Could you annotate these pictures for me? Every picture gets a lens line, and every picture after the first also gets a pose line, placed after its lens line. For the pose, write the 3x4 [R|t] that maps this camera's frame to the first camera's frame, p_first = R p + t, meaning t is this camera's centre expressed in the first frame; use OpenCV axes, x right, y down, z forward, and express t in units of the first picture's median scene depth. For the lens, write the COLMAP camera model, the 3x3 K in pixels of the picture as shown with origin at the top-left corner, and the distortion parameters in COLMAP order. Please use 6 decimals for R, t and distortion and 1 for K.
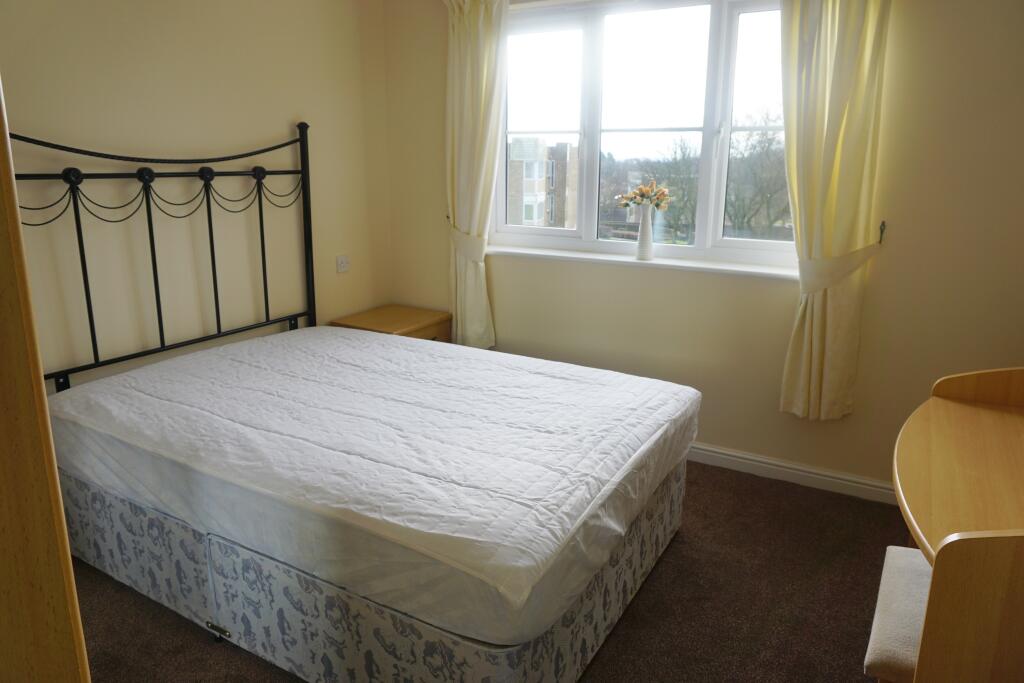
lens RADIAL K [[684.1, 0, 512.3], [0, 684.1, 338.1], [0, 0, 1]] dist [-0.054285, 0.034971]
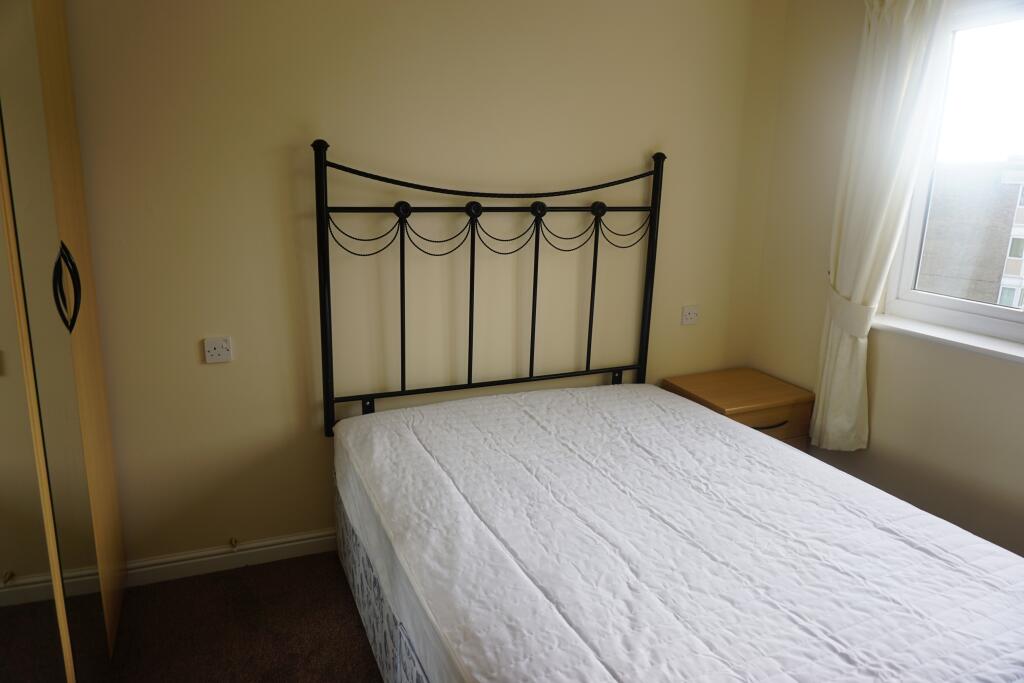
lens RADIAL K [[684.1, 0, 513.7], [0, 684.1, 341.3], [0, 0, 1]] dist [-0.054285, 0.034971]
pose [[0.811509, 0.149872, -0.564794, 0.085570], [-0.160726, 0.986517, 0.030844, -0.093280], [0.561802, 0.065747, 0.824655, 0.233001]]
